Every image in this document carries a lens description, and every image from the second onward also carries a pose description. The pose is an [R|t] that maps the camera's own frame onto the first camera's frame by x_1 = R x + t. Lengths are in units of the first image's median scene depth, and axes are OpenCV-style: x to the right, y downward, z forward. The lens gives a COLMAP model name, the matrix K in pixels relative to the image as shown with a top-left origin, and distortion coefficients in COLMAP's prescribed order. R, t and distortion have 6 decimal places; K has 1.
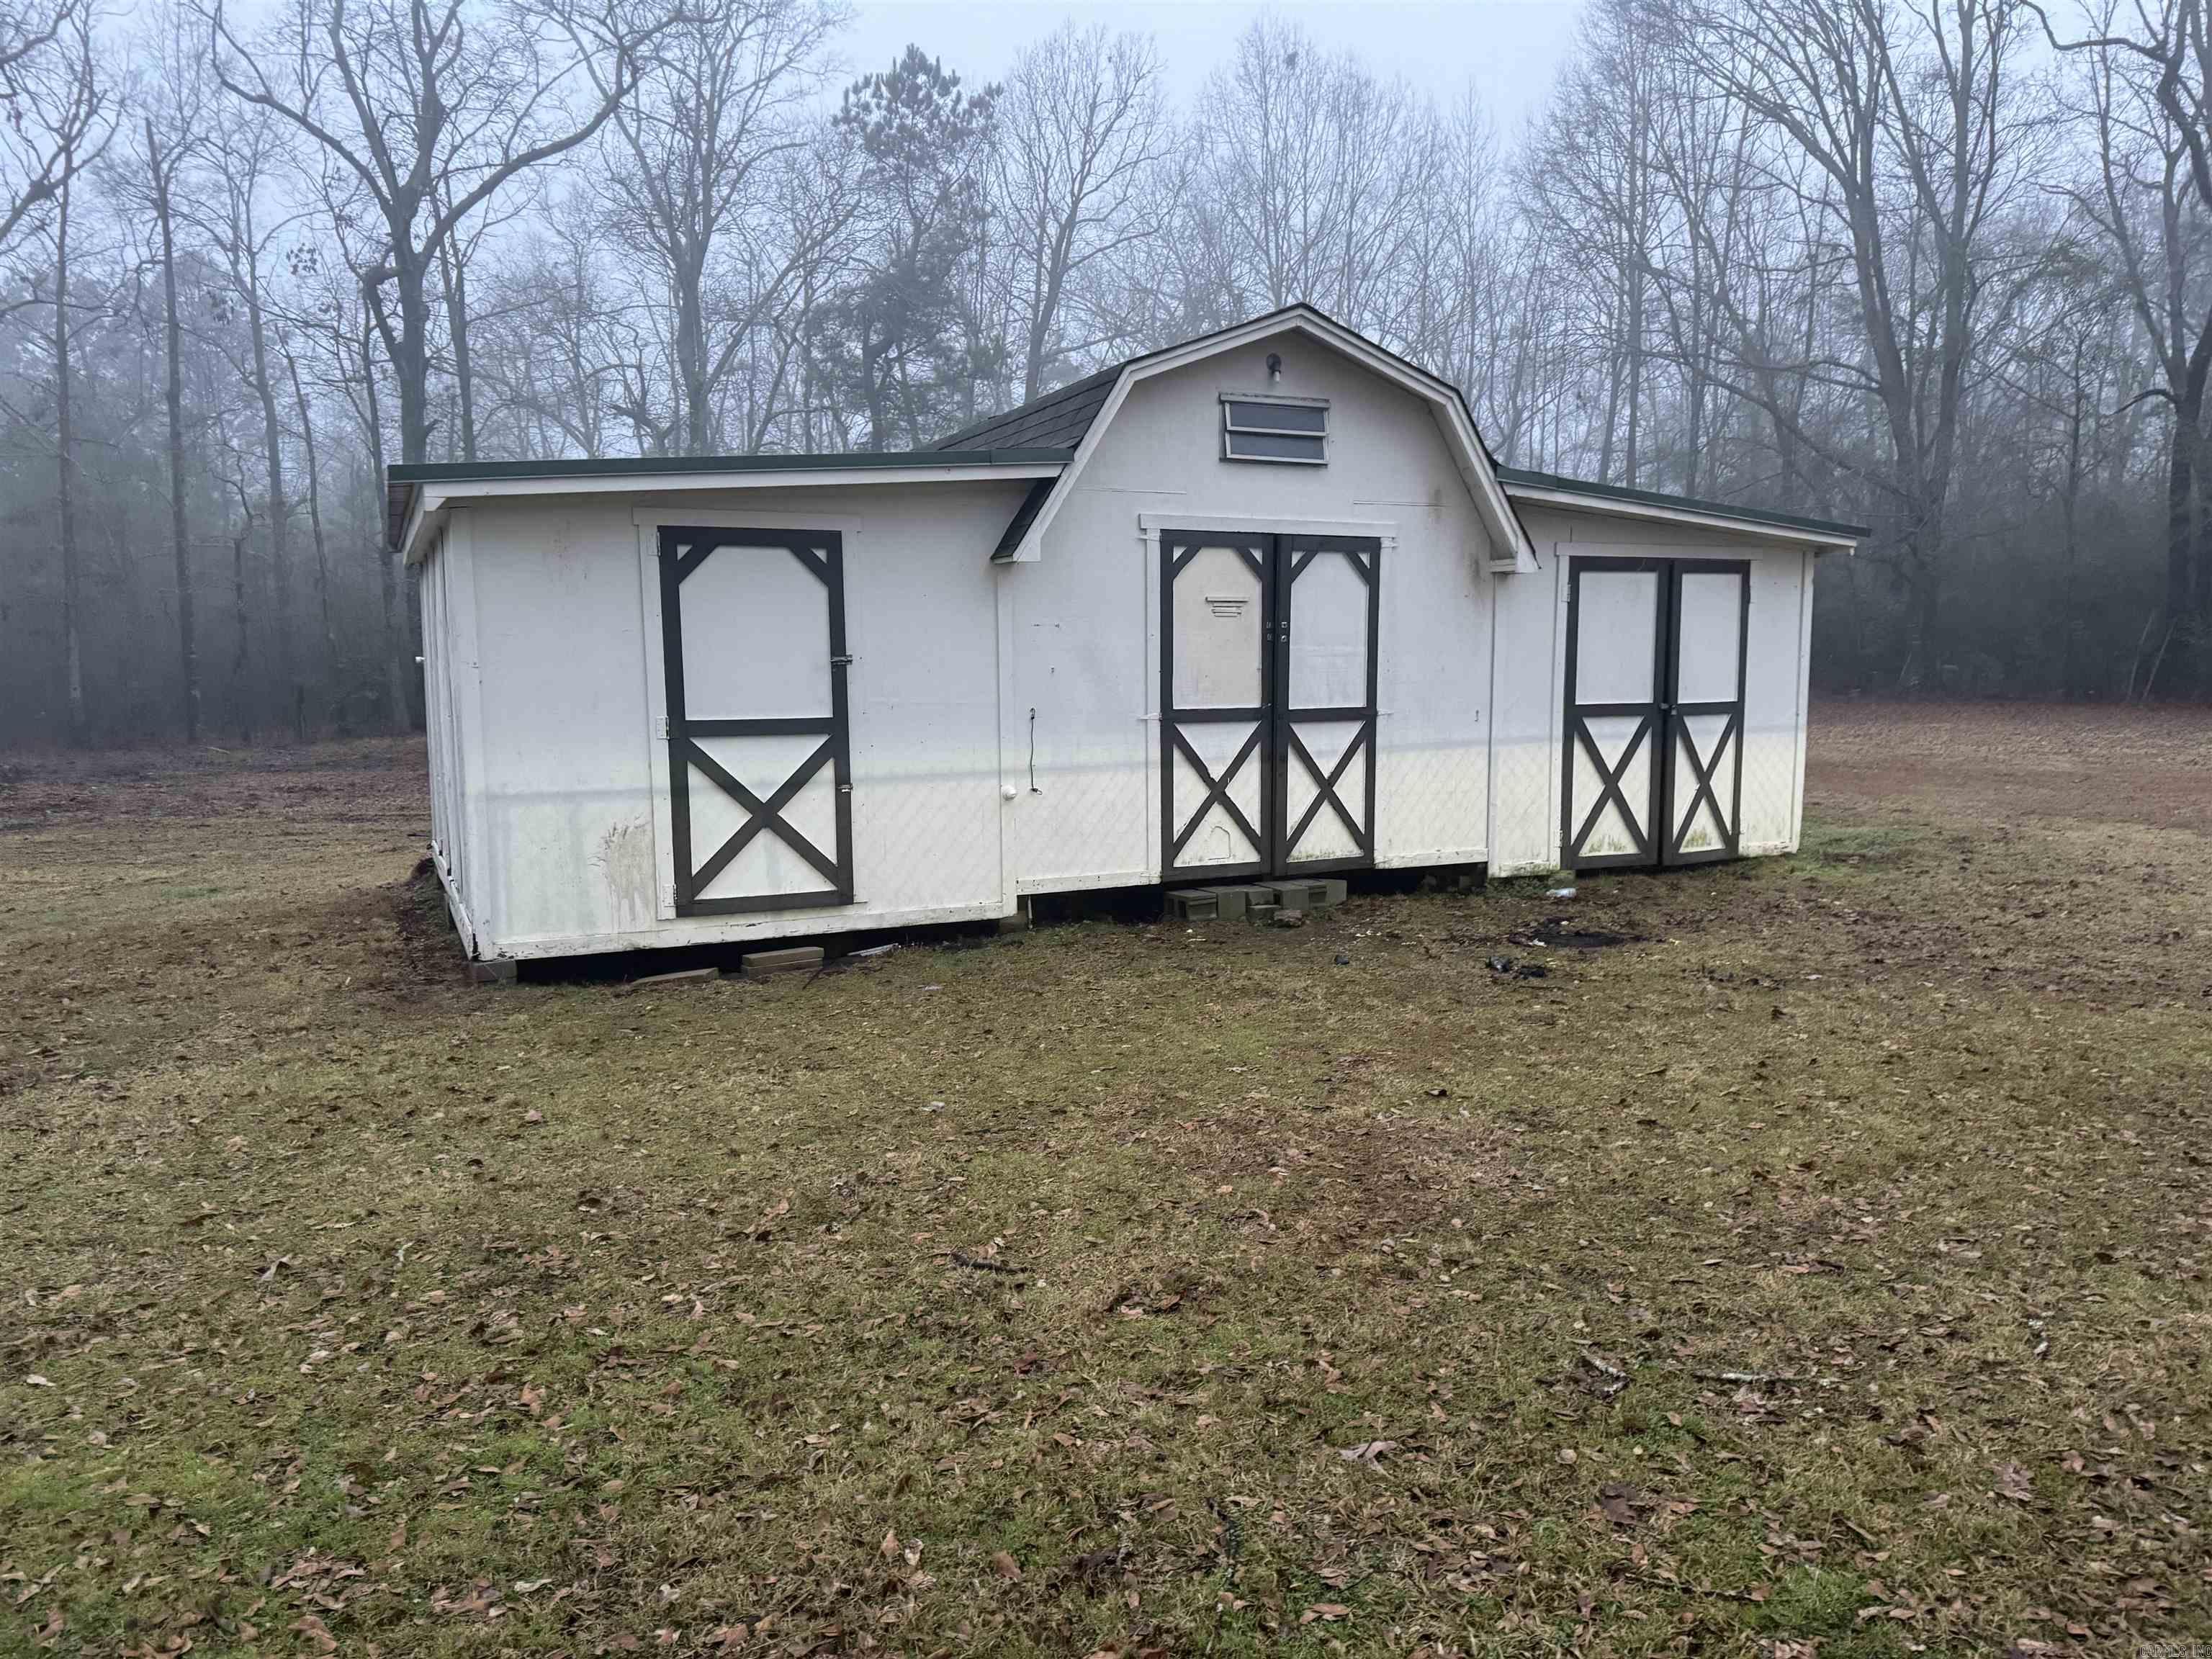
lens RADIAL K [[1555.6, 0, 1105.1], [0, 1555.6, 828.1], [0, 0, 1]] dist [0.031987, -0.005932]
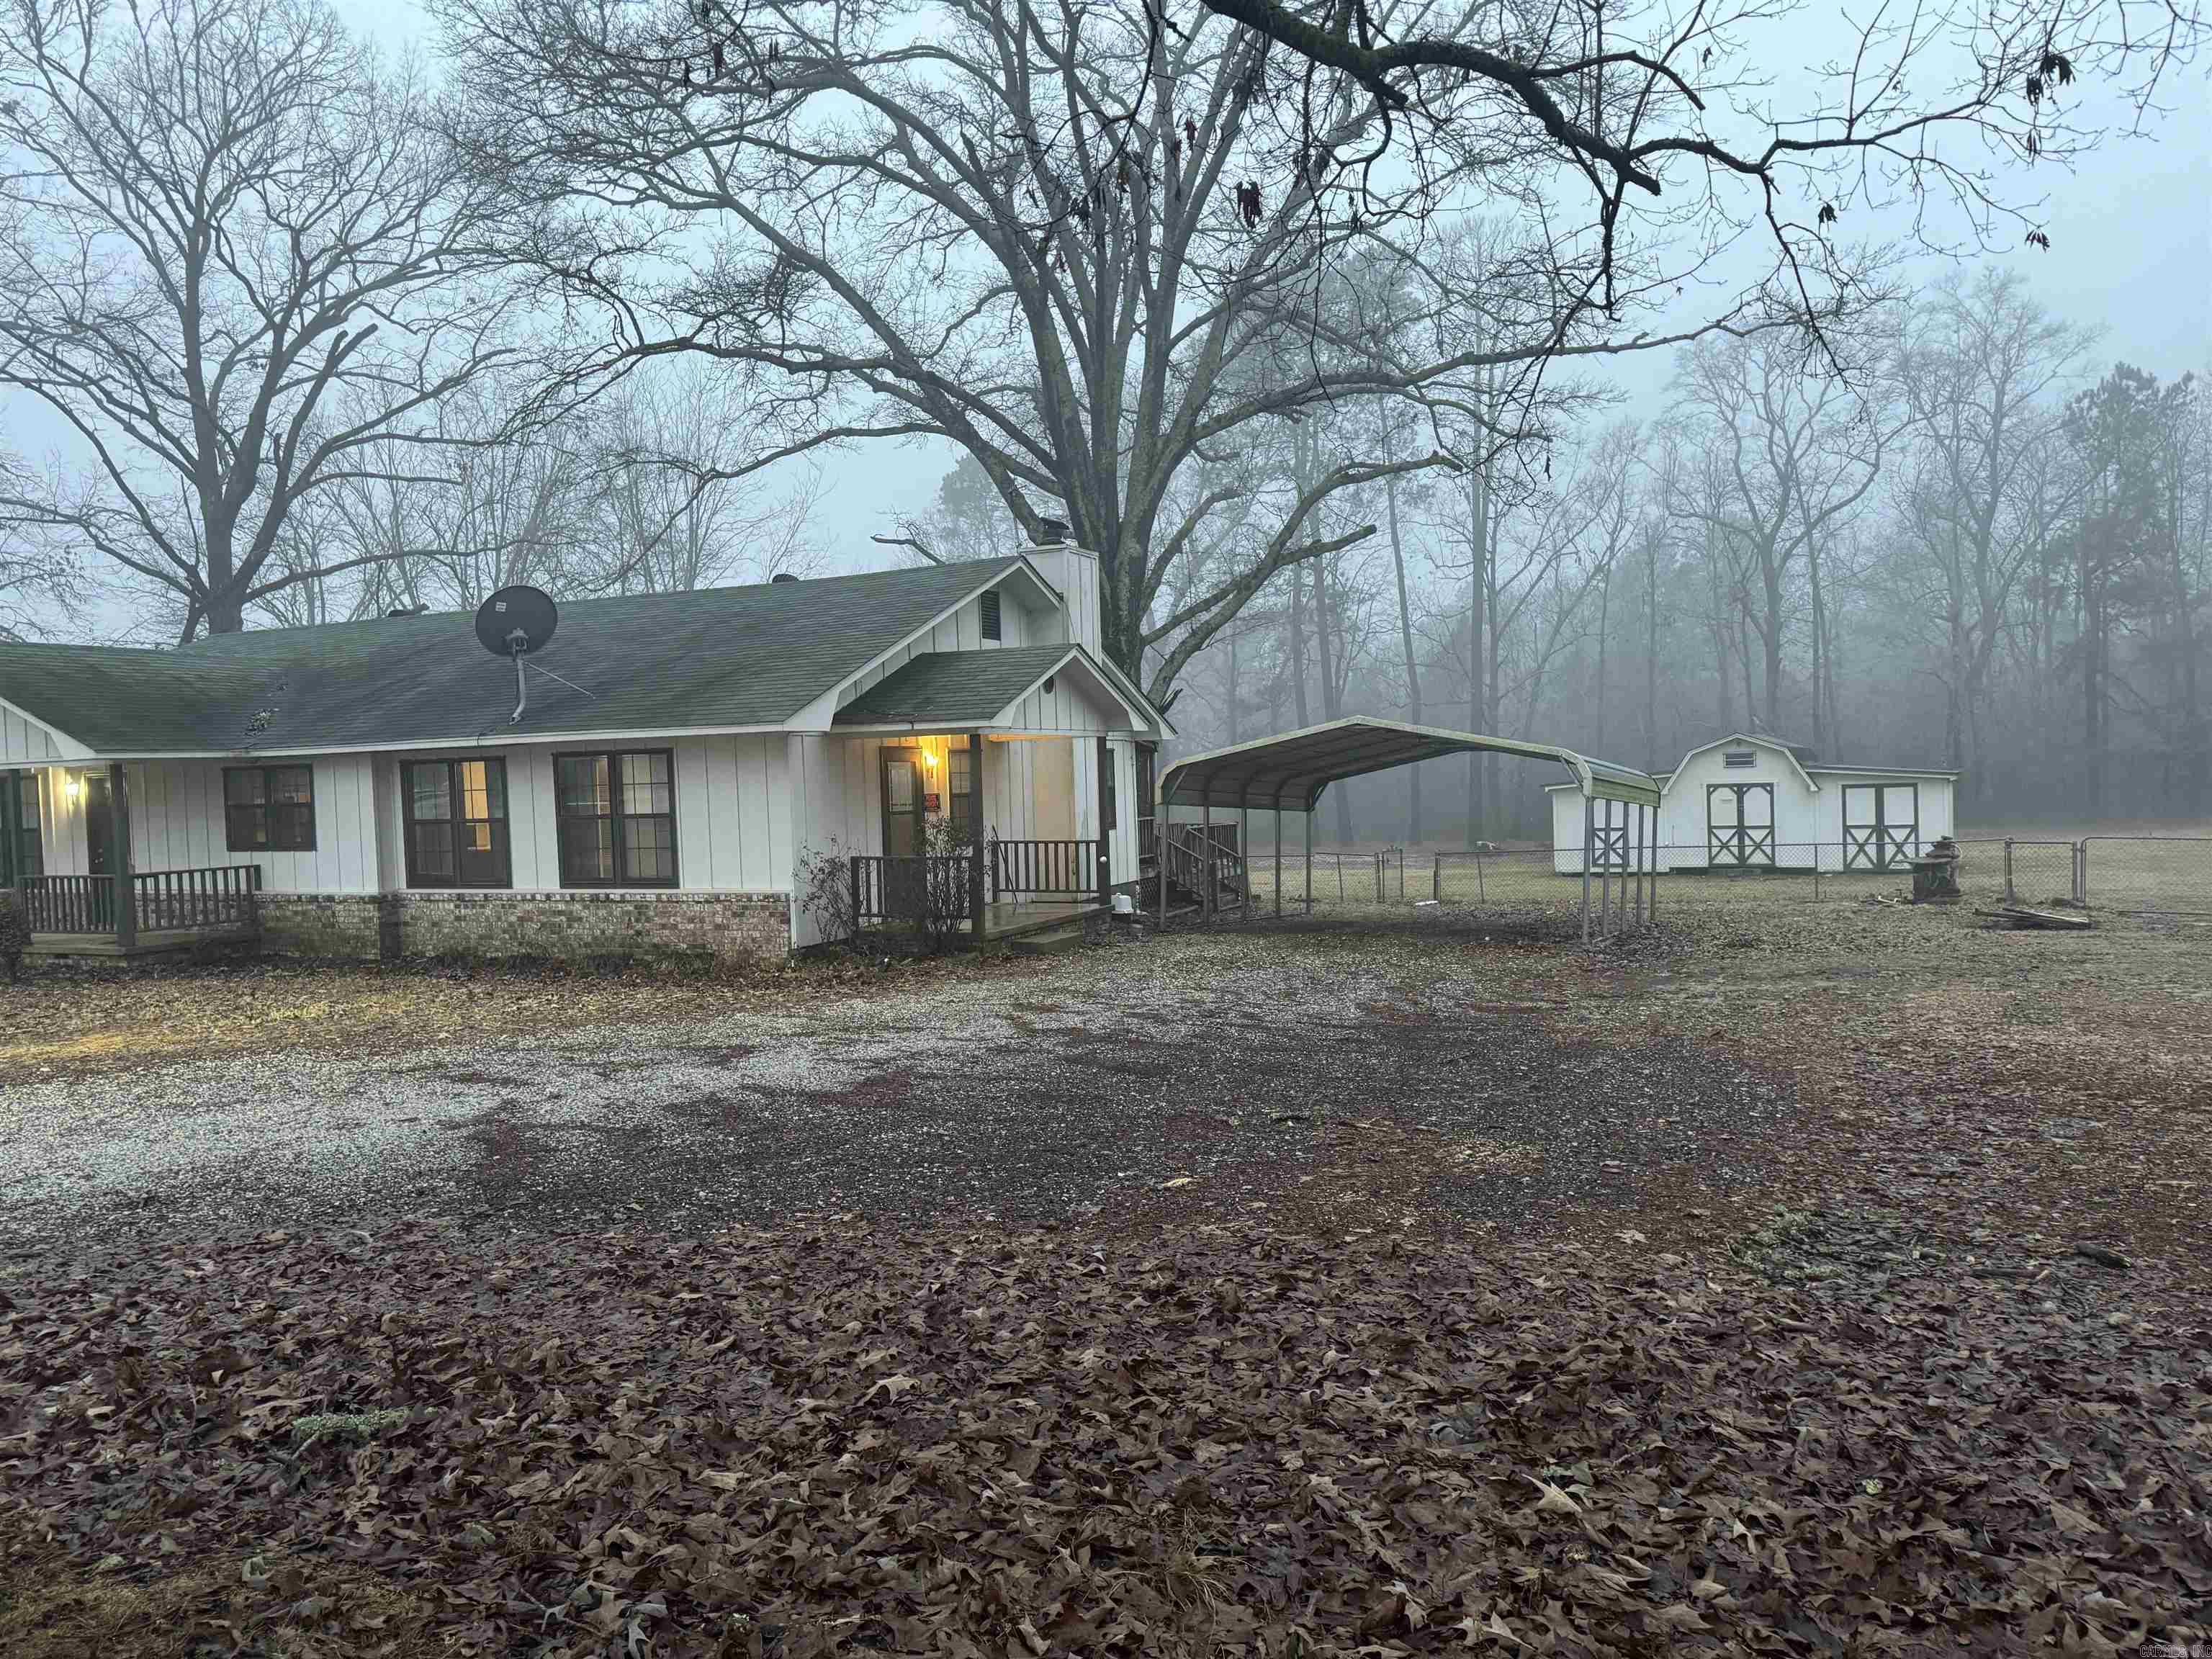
lens RADIAL K [[1555.6, 0, 1110.7], [0, 1555.6, 828.0], [0, 0, 1]] dist [0.031987, -0.005932]
pose [[0.586215, 0.006969, -0.810125, 2.362872], [-0.061843, 0.997430, -0.036170, 0.172885], [0.807792, 0.071304, 0.585140, -2.626388]]
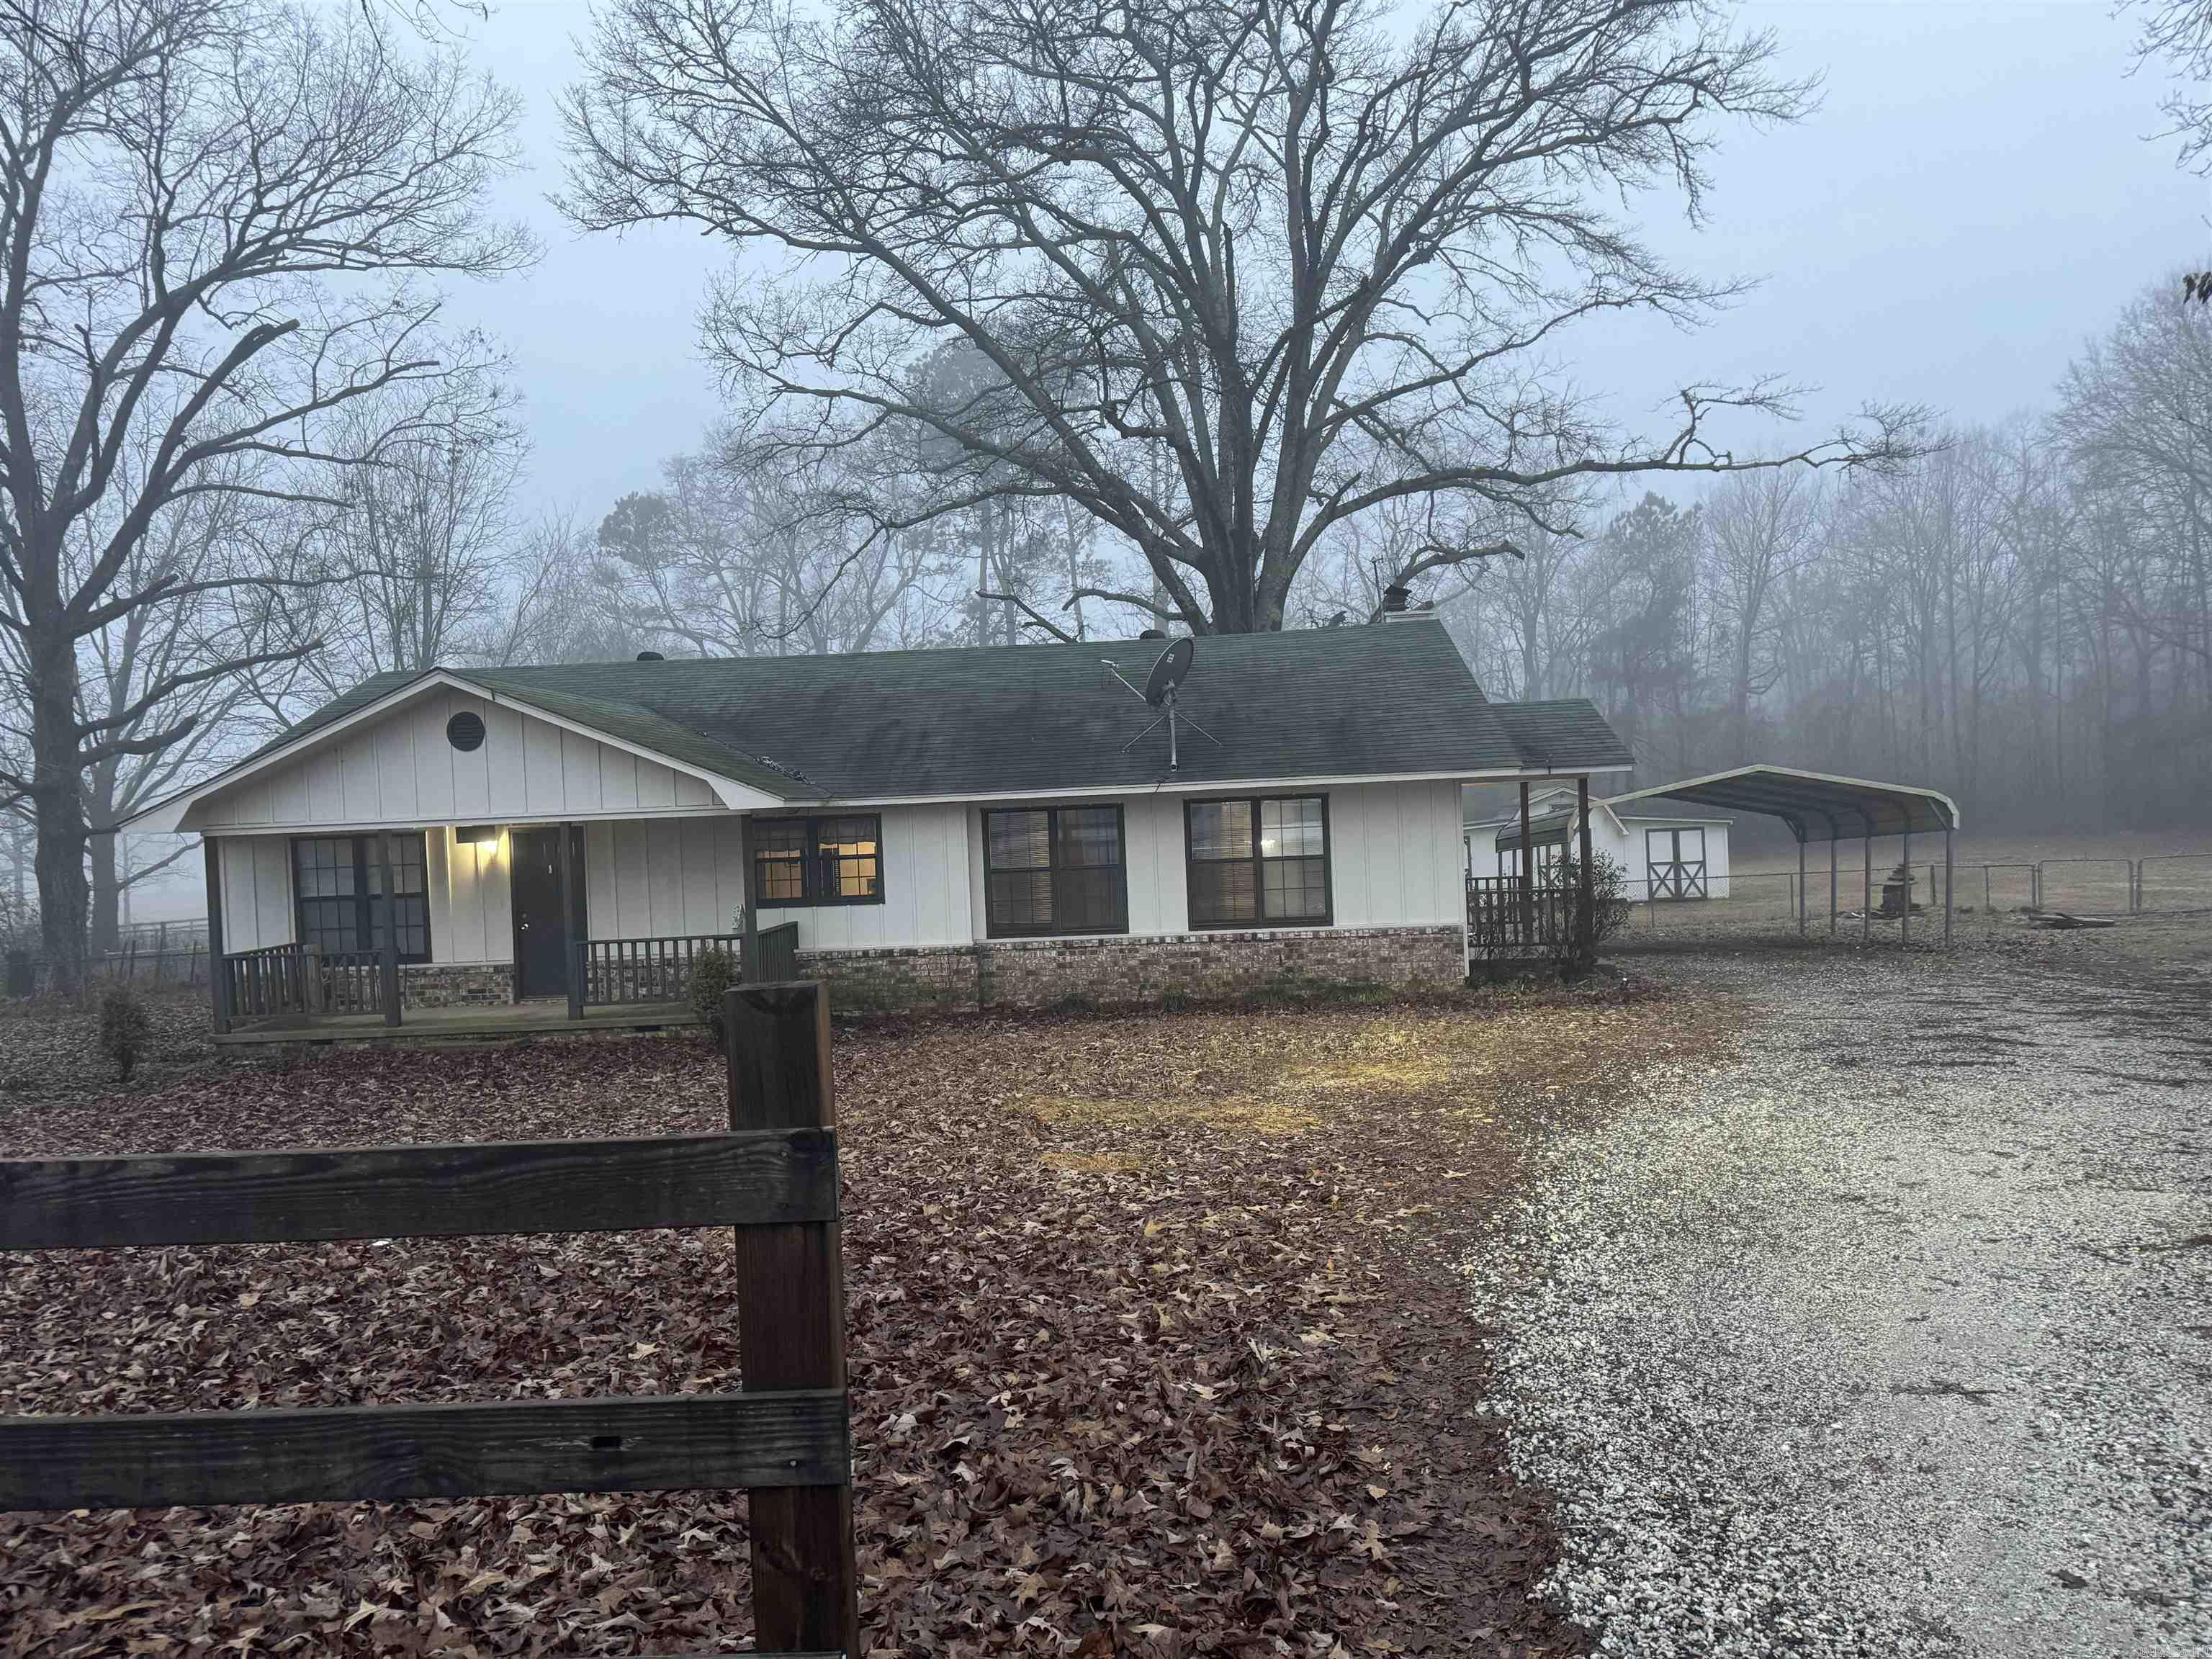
lens RADIAL K [[1555.6, 0, 1125.0], [0, 1555.6, 840.2], [0, 0, 1]] dist [0.031987, -0.005932]
pose [[0.841958, -0.028805, -0.538774, 1.496079], [-0.018829, 0.996397, -0.082697, 0.259888], [0.539215, 0.079772, 0.838382, -3.636330]]
